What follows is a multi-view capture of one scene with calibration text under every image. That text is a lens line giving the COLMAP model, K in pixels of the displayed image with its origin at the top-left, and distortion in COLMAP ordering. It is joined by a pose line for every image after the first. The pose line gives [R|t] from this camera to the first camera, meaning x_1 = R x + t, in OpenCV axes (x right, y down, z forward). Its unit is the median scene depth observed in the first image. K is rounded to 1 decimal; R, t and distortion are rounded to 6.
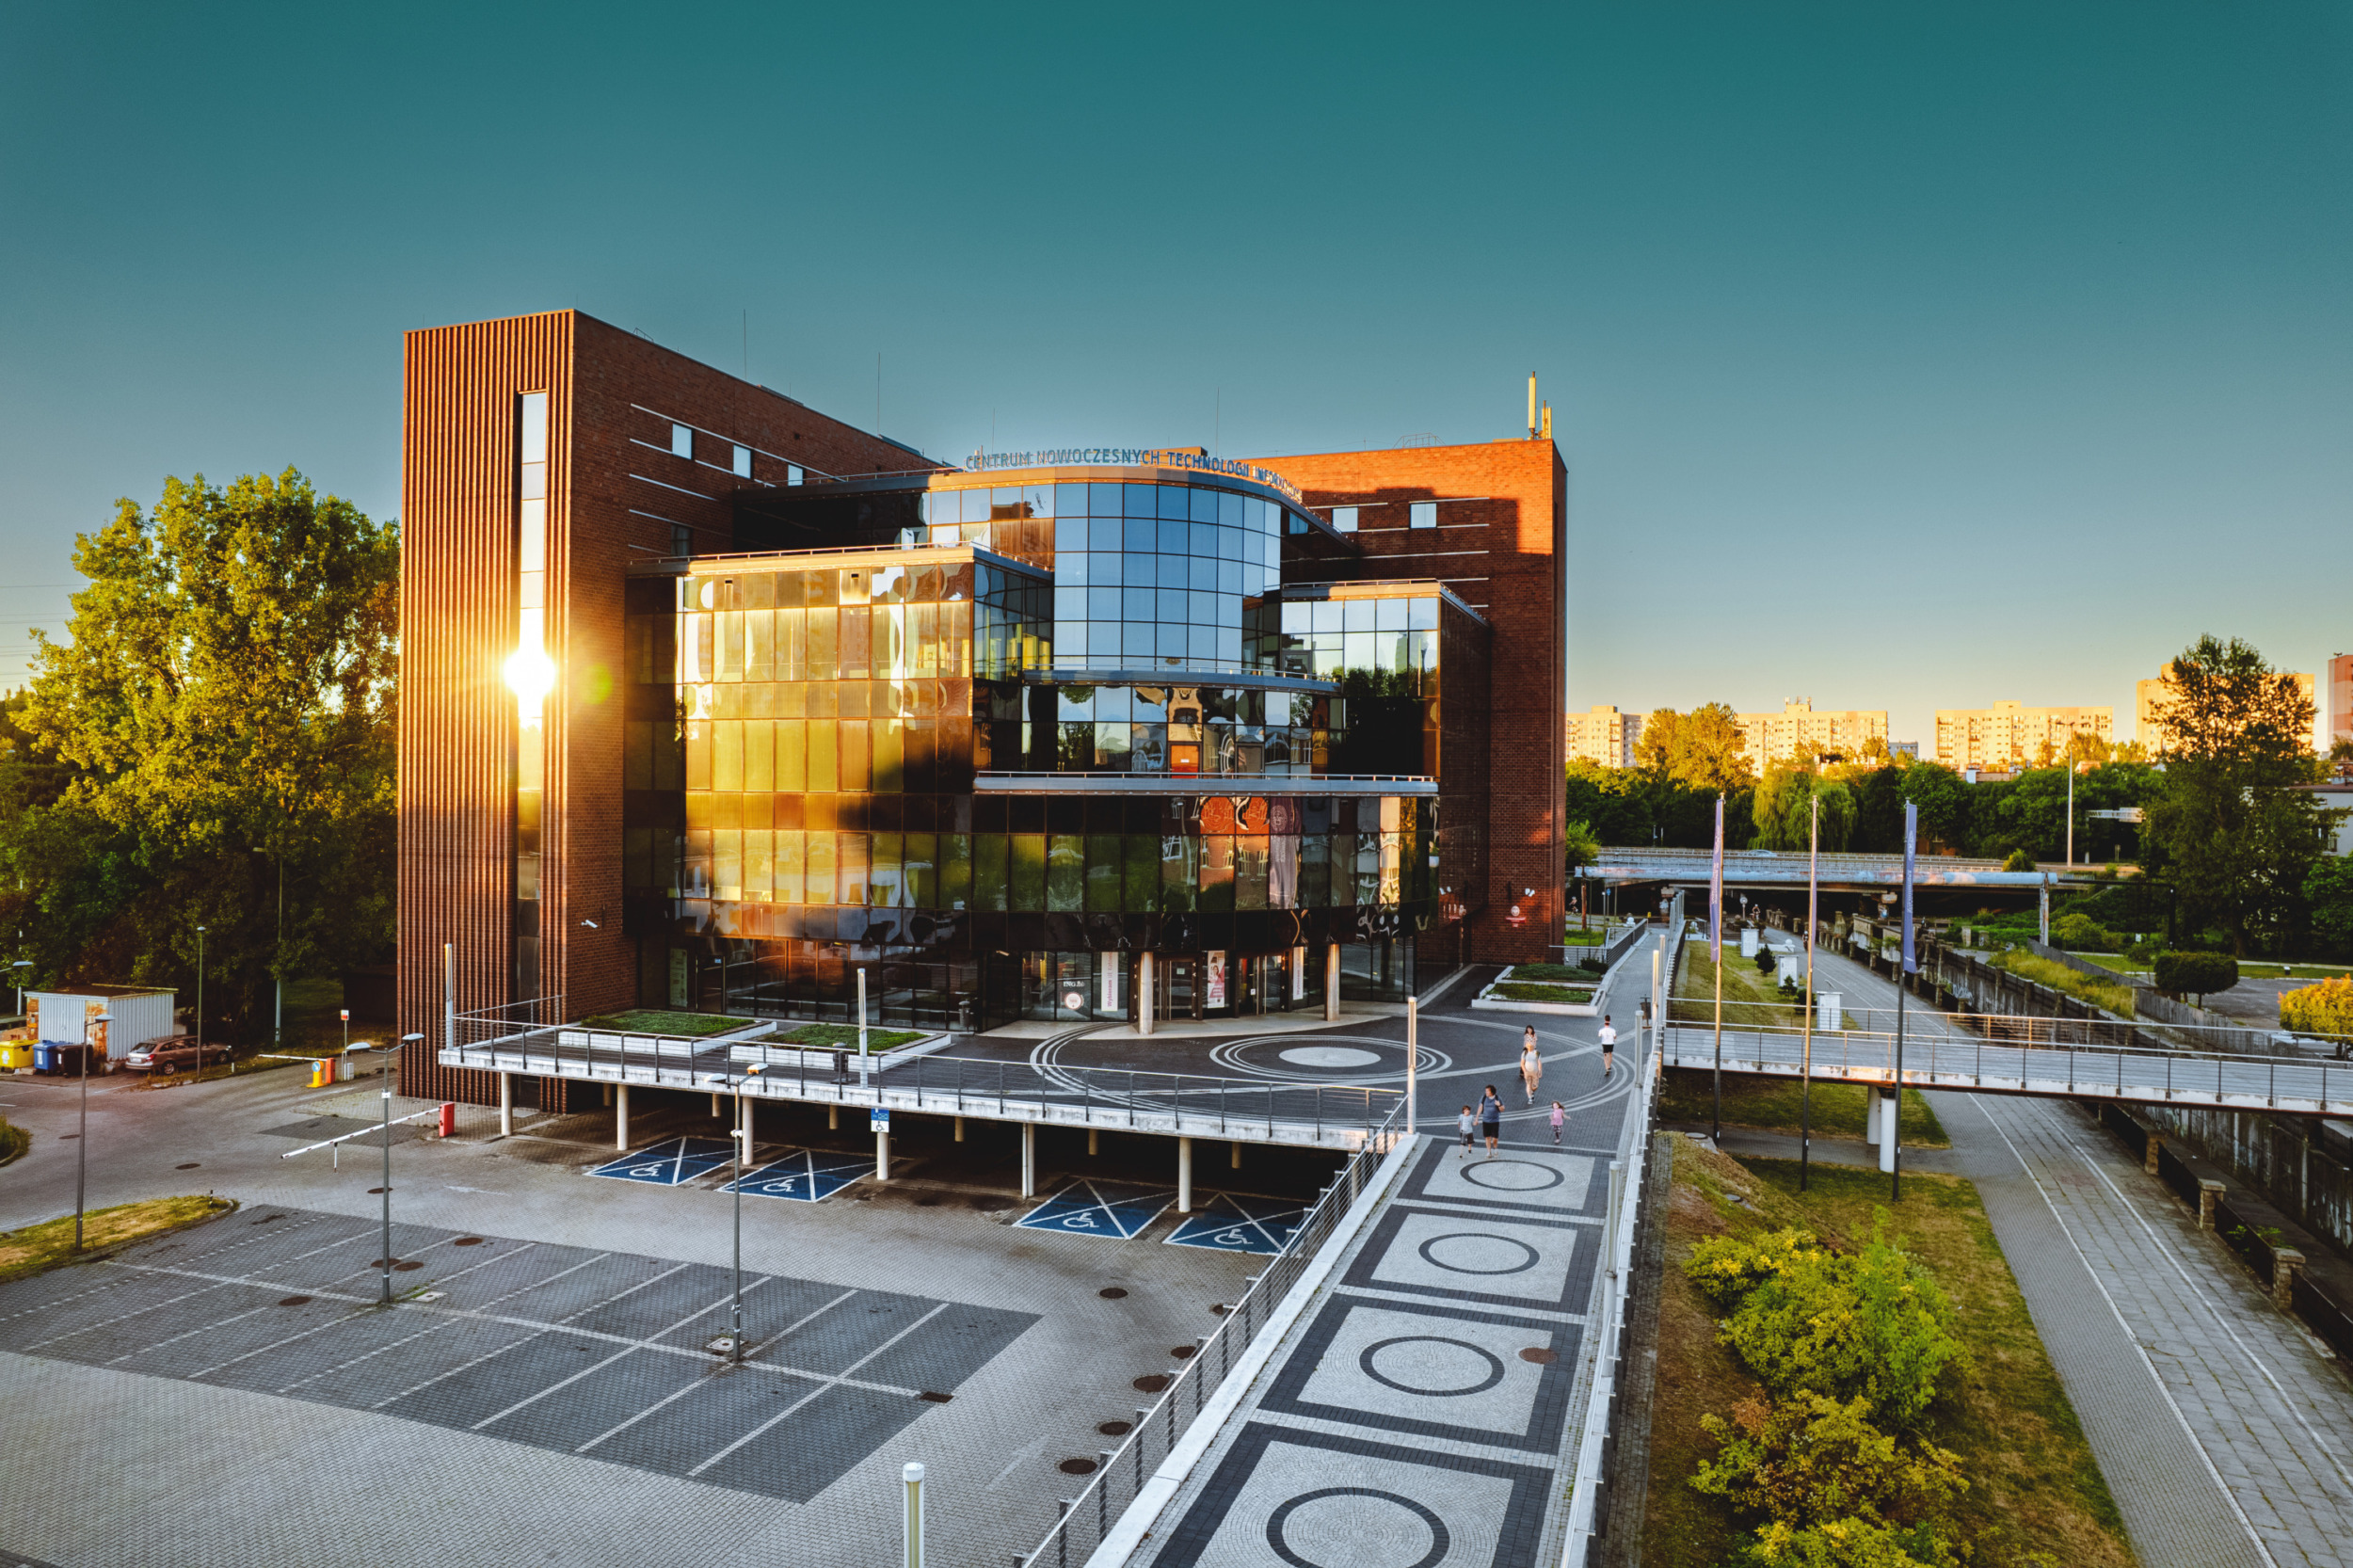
lens RADIAL K [[1476.0, 0, 1188.5], [0, 1476.0, 768.6], [0, 0, 1]] dist [-0.035547, 0.022772]
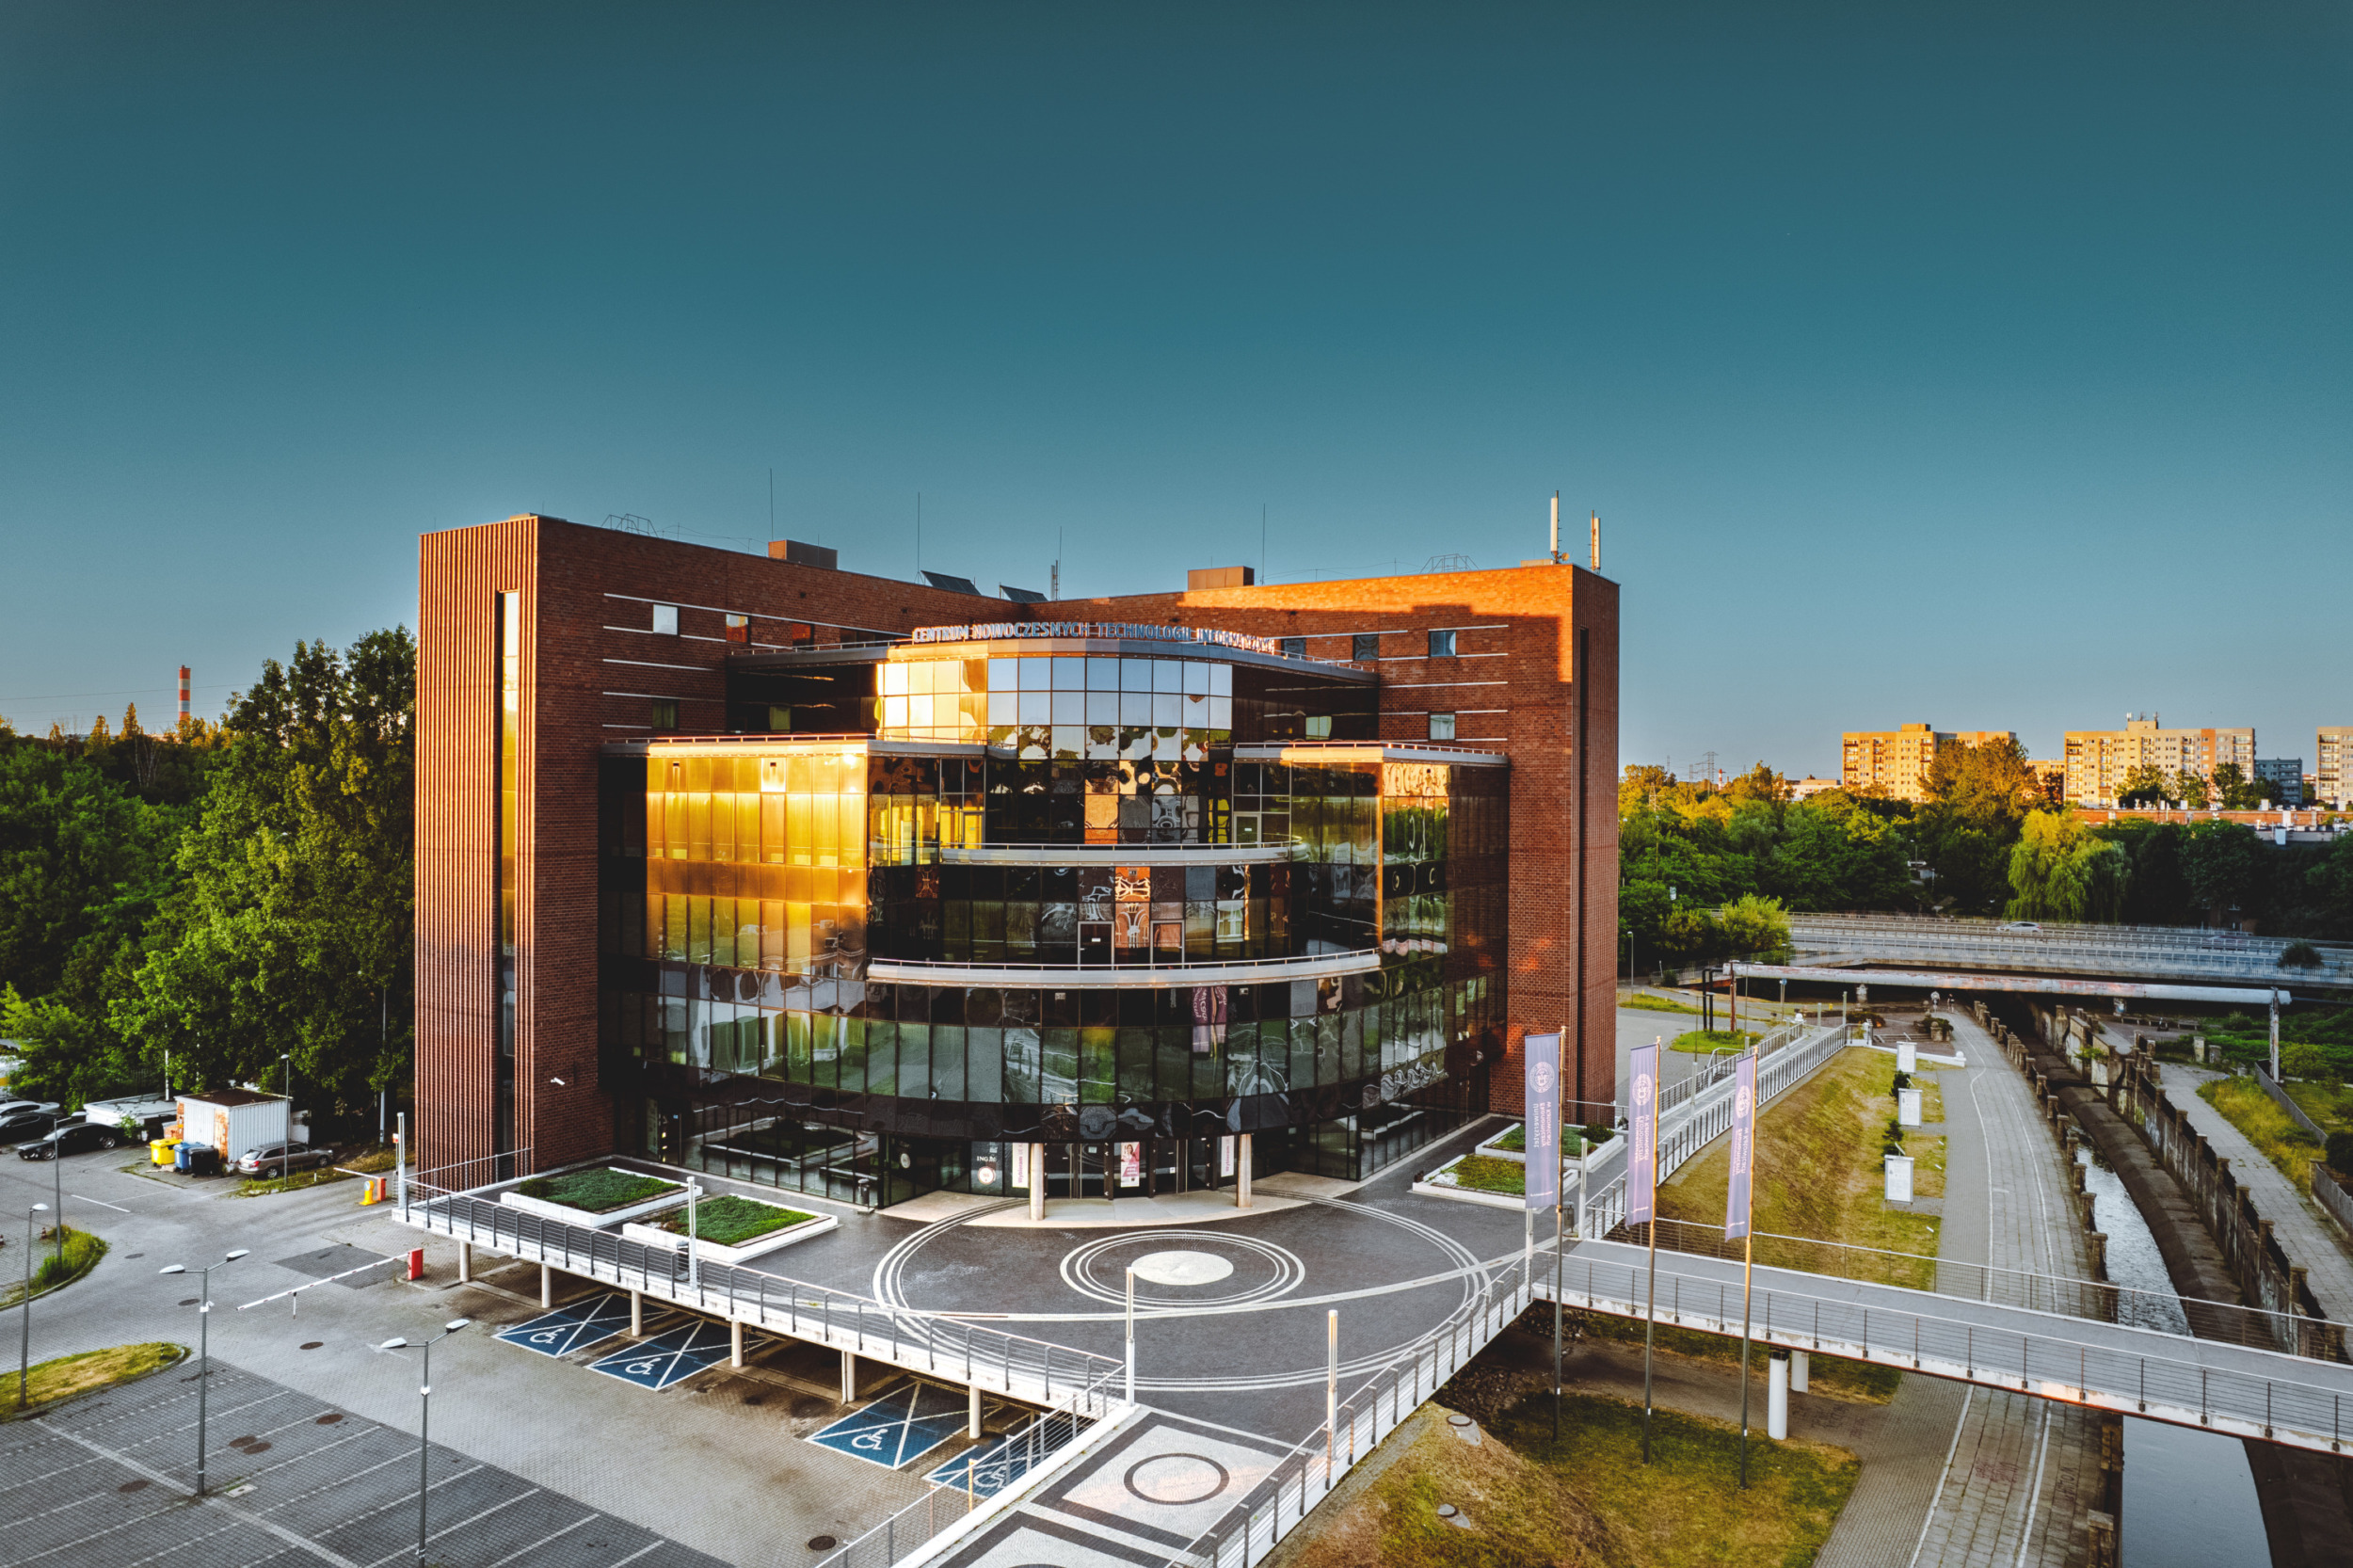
lens RADIAL K [[1476.0, 0, 1187.0], [0, 1476.0, 785.4], [0, 0, 1]] dist [-0.035547, 0.022772]
pose [[0.978693, 0.000855, -0.205326, 0.245143], [0.000732, 0.999970, 0.007652, -0.109849], [0.205326, -0.007639, 0.978664, 0.030975]]
